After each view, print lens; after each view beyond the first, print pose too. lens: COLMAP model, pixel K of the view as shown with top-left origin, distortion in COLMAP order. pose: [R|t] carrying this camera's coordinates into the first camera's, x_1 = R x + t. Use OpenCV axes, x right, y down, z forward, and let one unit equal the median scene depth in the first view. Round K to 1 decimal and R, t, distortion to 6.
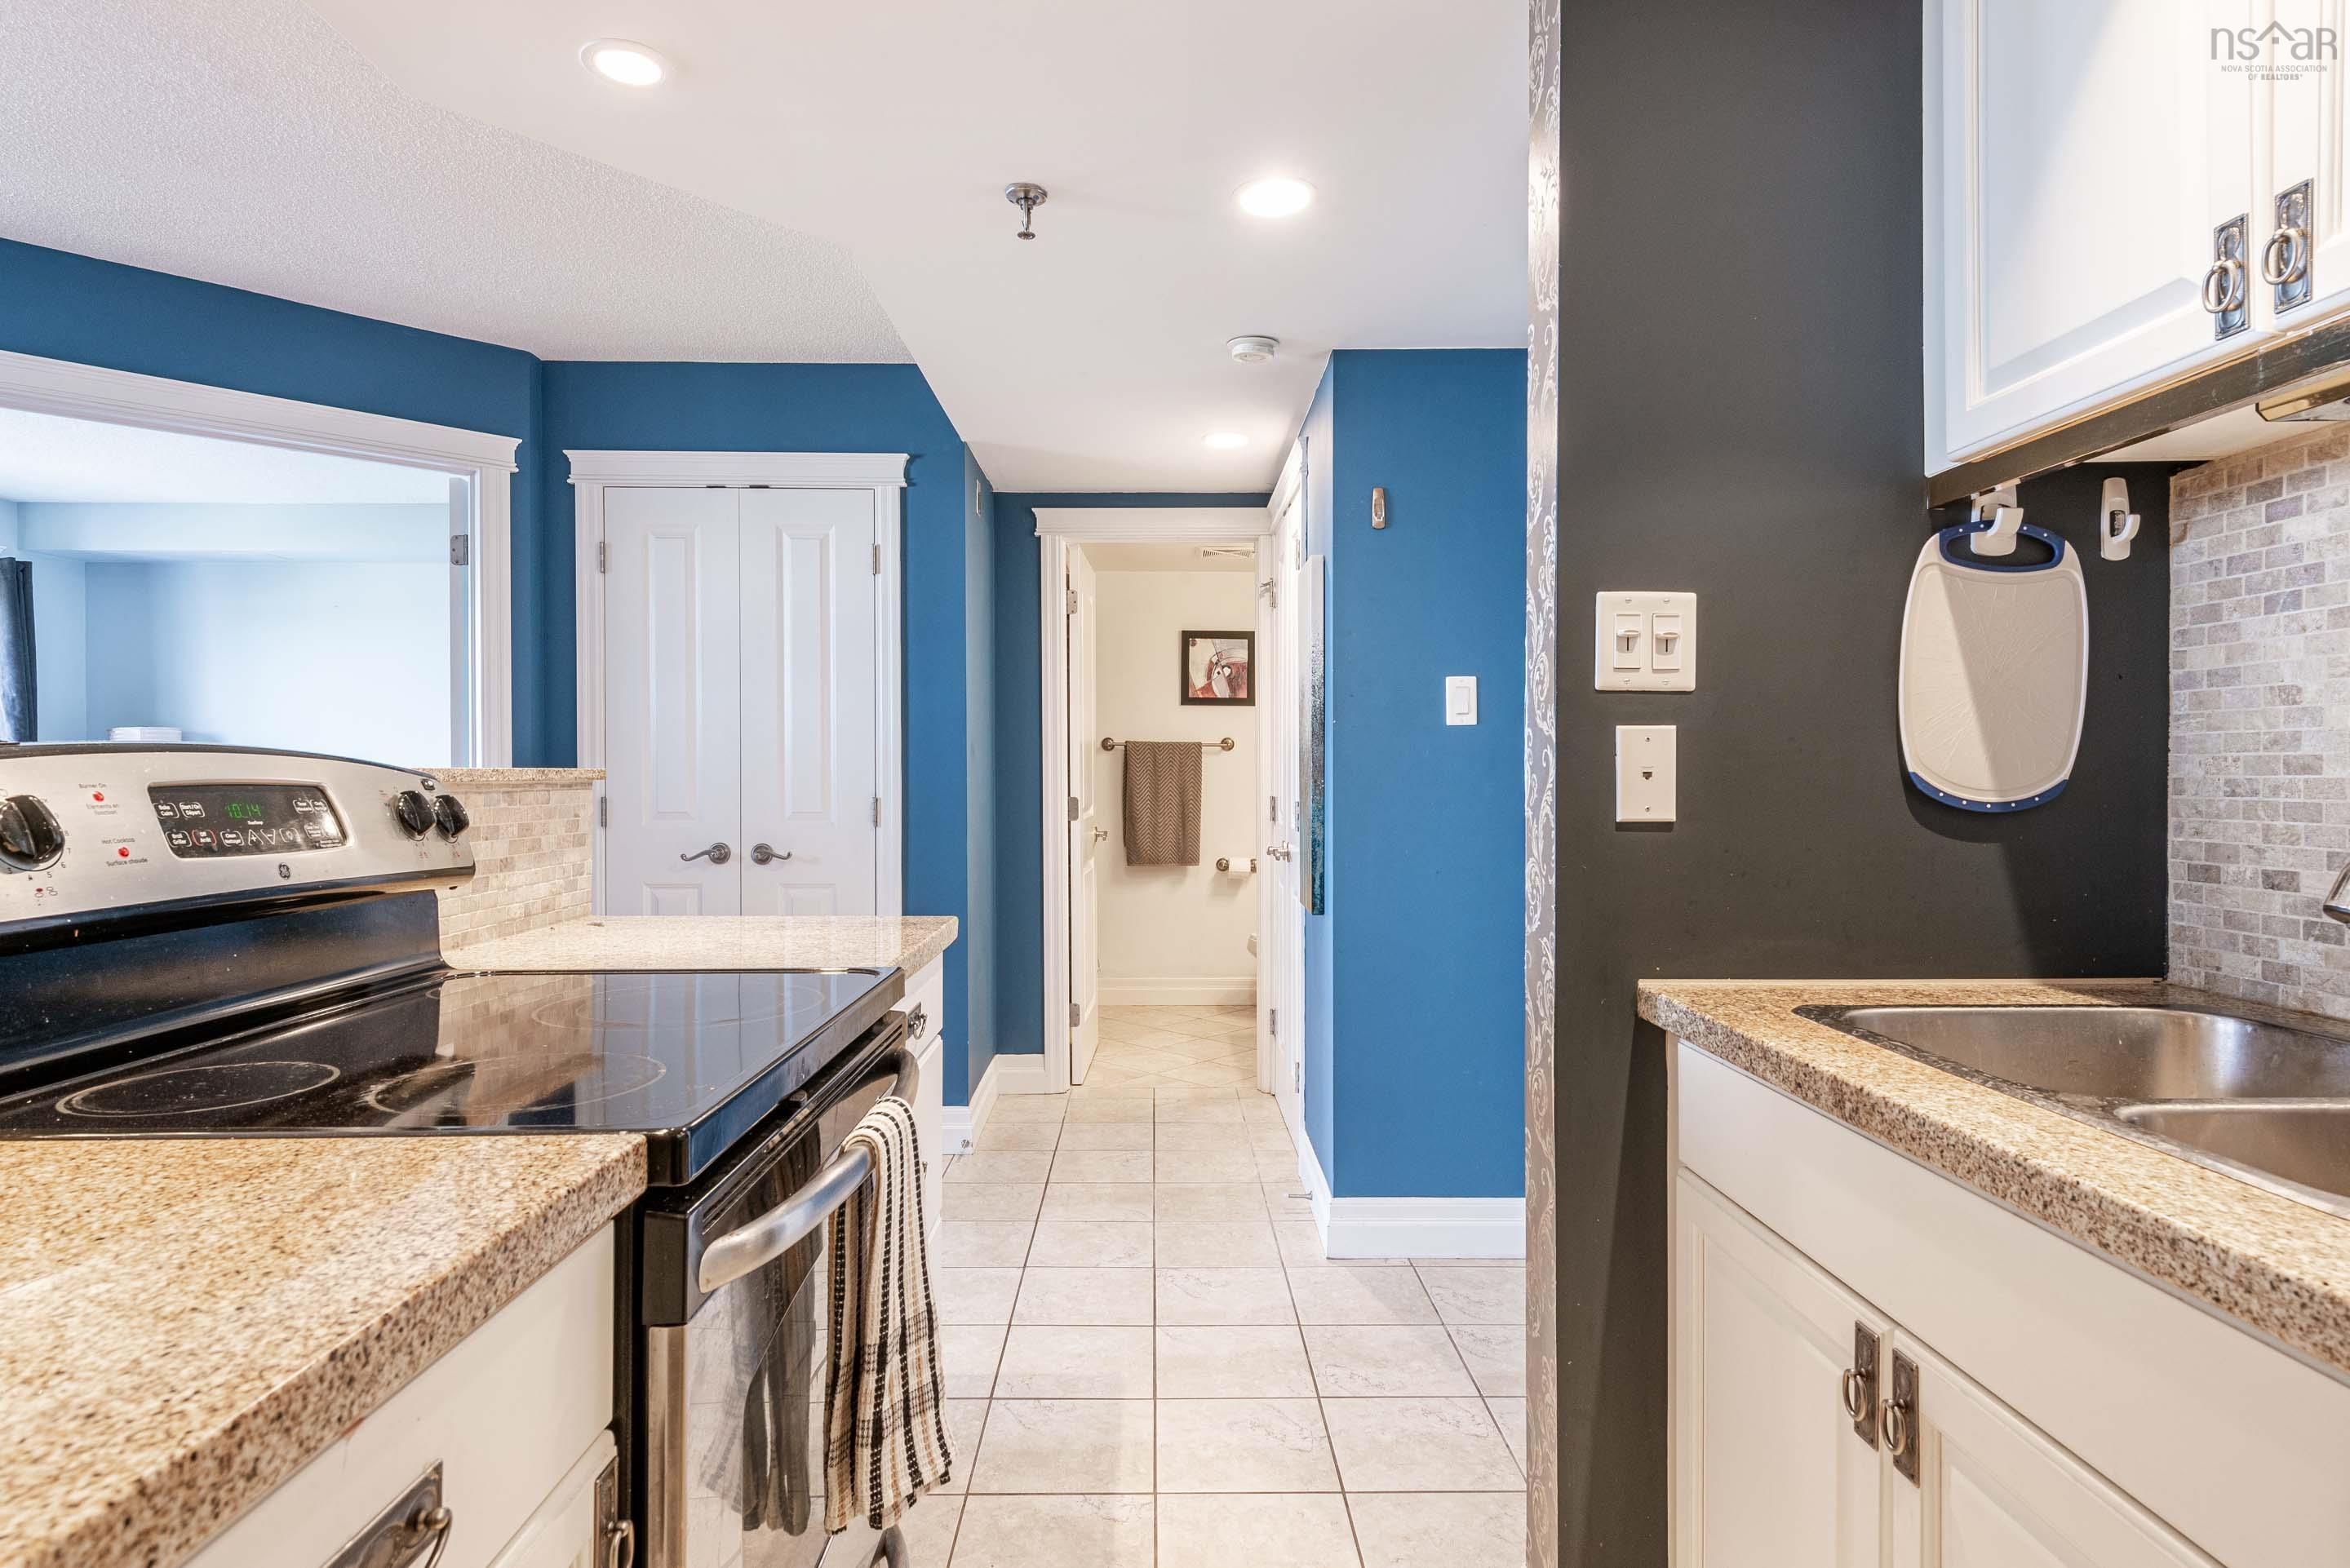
lens RADIAL K [[1286.9, 0, 1173.8], [0, 1286.9, 784.5], [0, 0, 1]] dist [-0.000021, 0.000000]
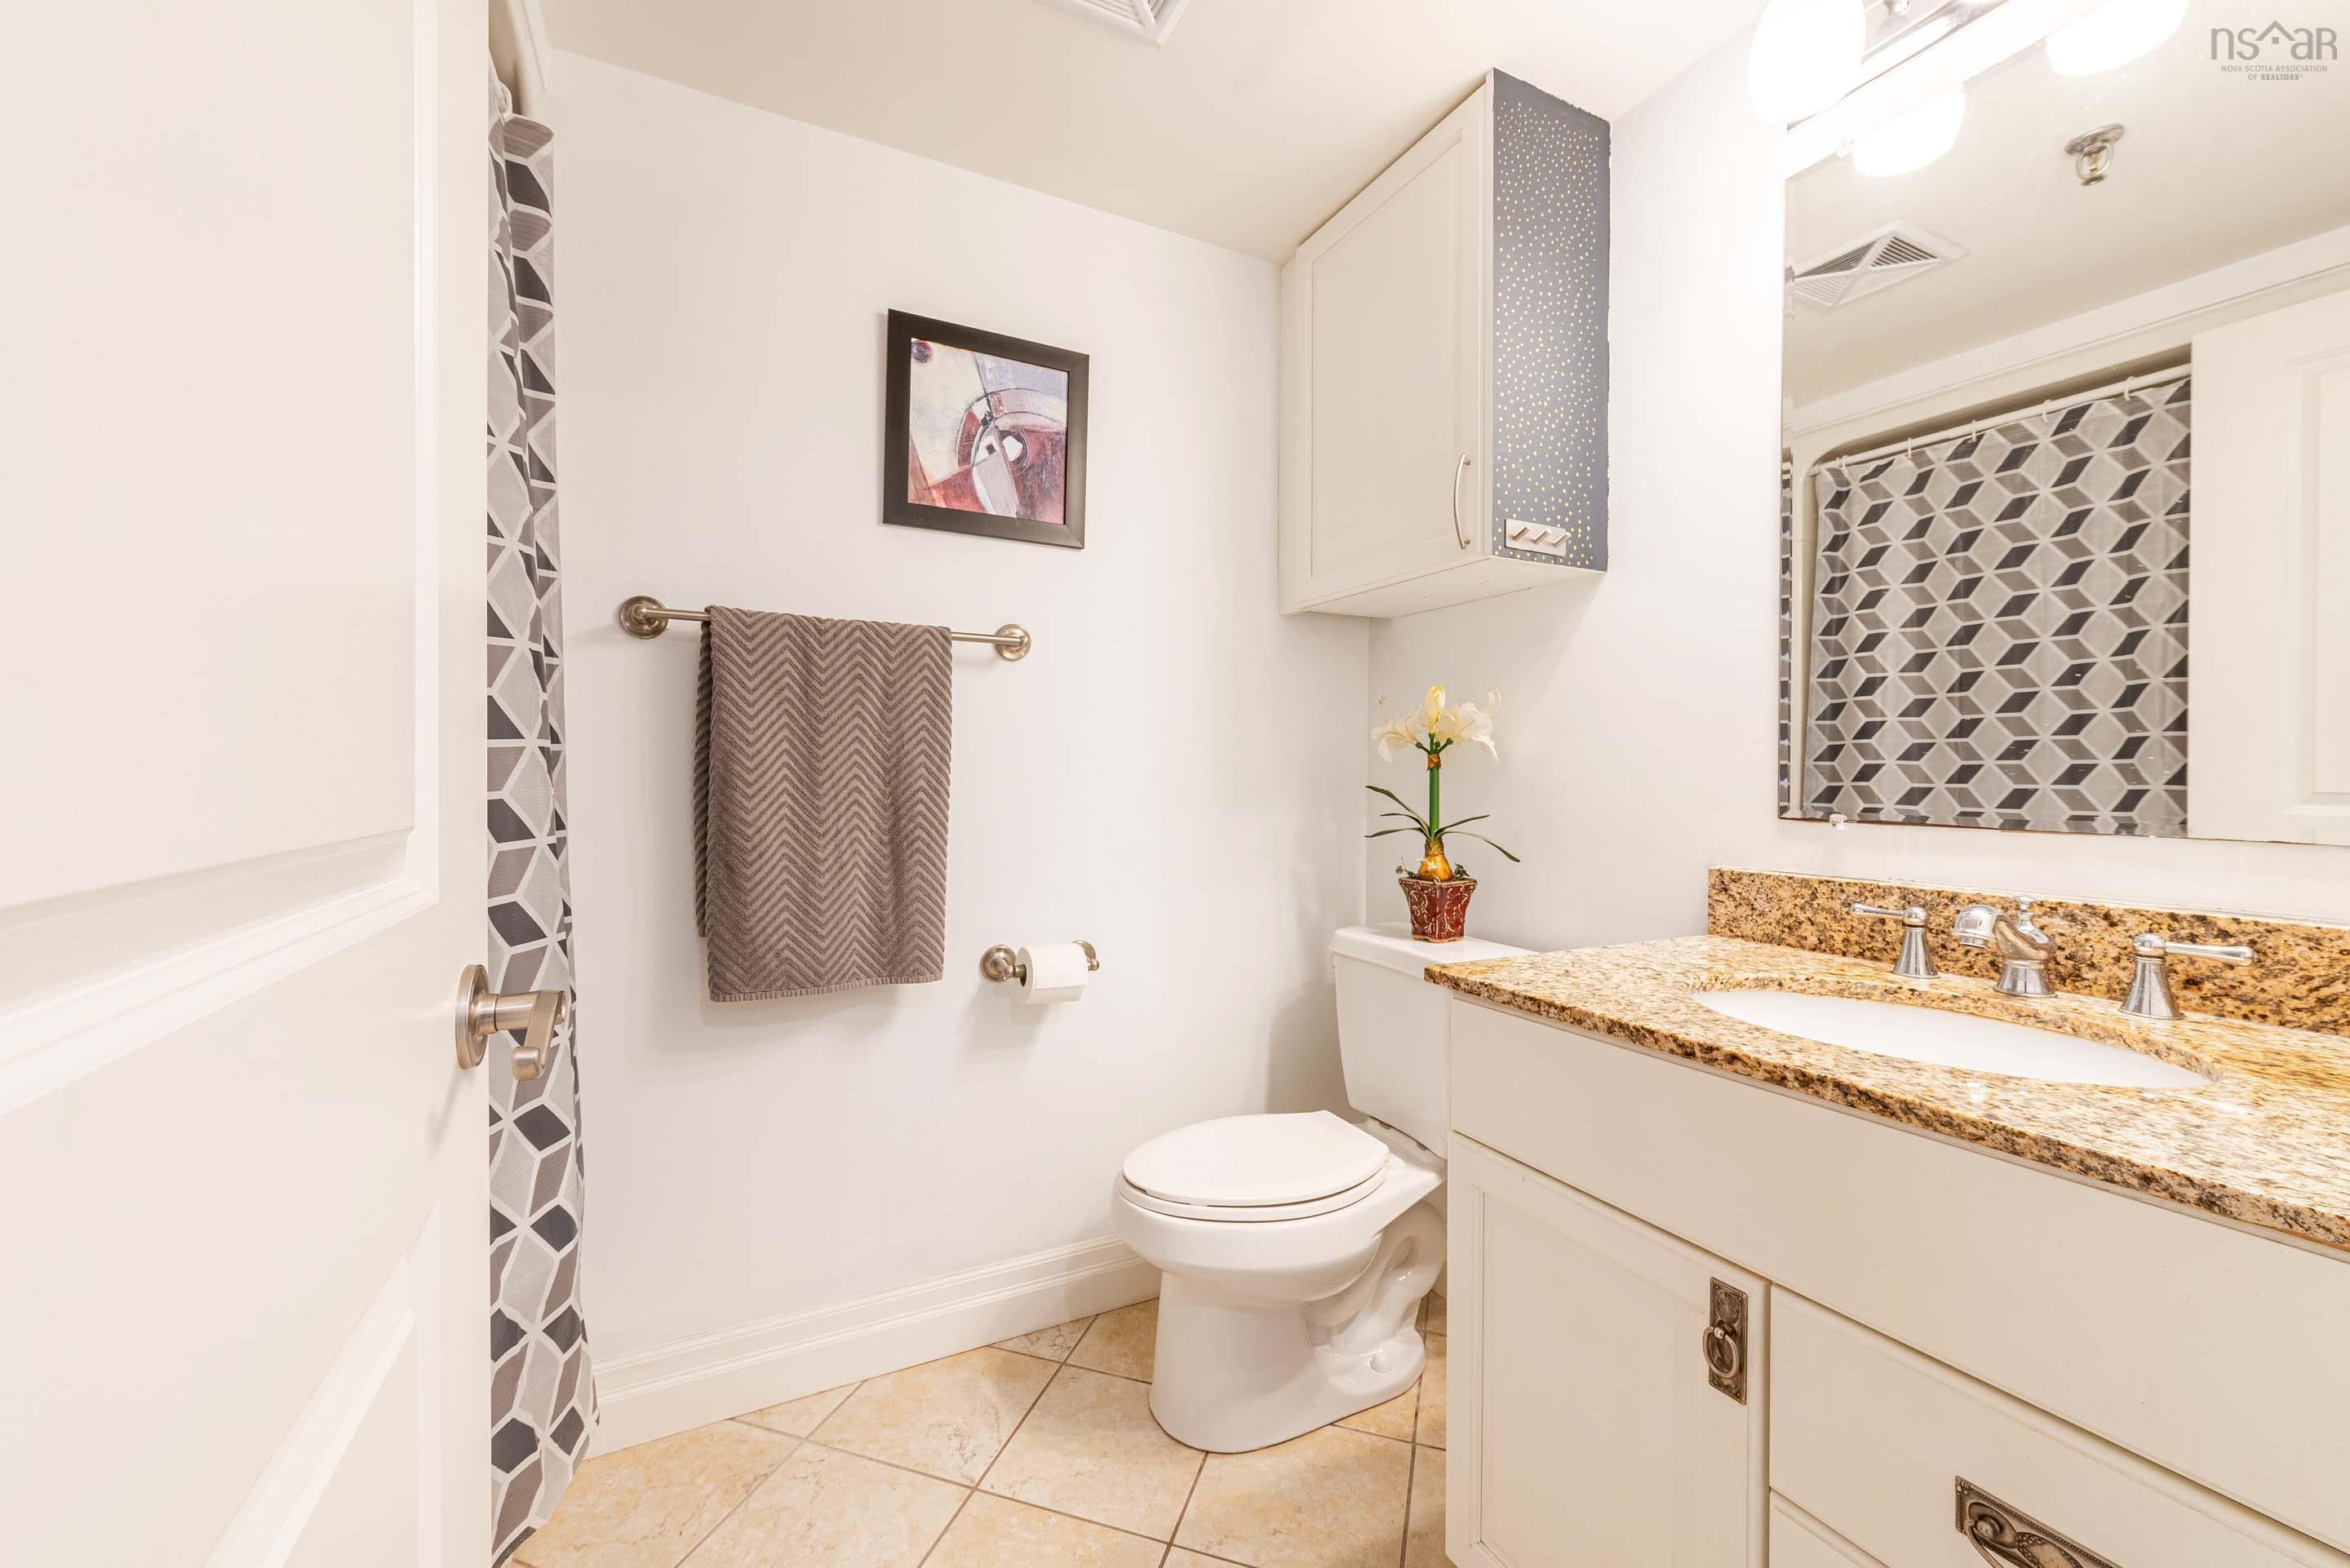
lens RADIAL K [[910.8, 0, 1188.2], [0, 910.8, 771.9], [0, 0, 1]] dist [0.001084, 0.000020]
pose [[0.890050, 0.004867, 0.455837, -0.033791], [-0.004266, 0.999988, -0.002347, 0.007008], [-0.455843, 0.000144, 0.890060, 0.740477]]
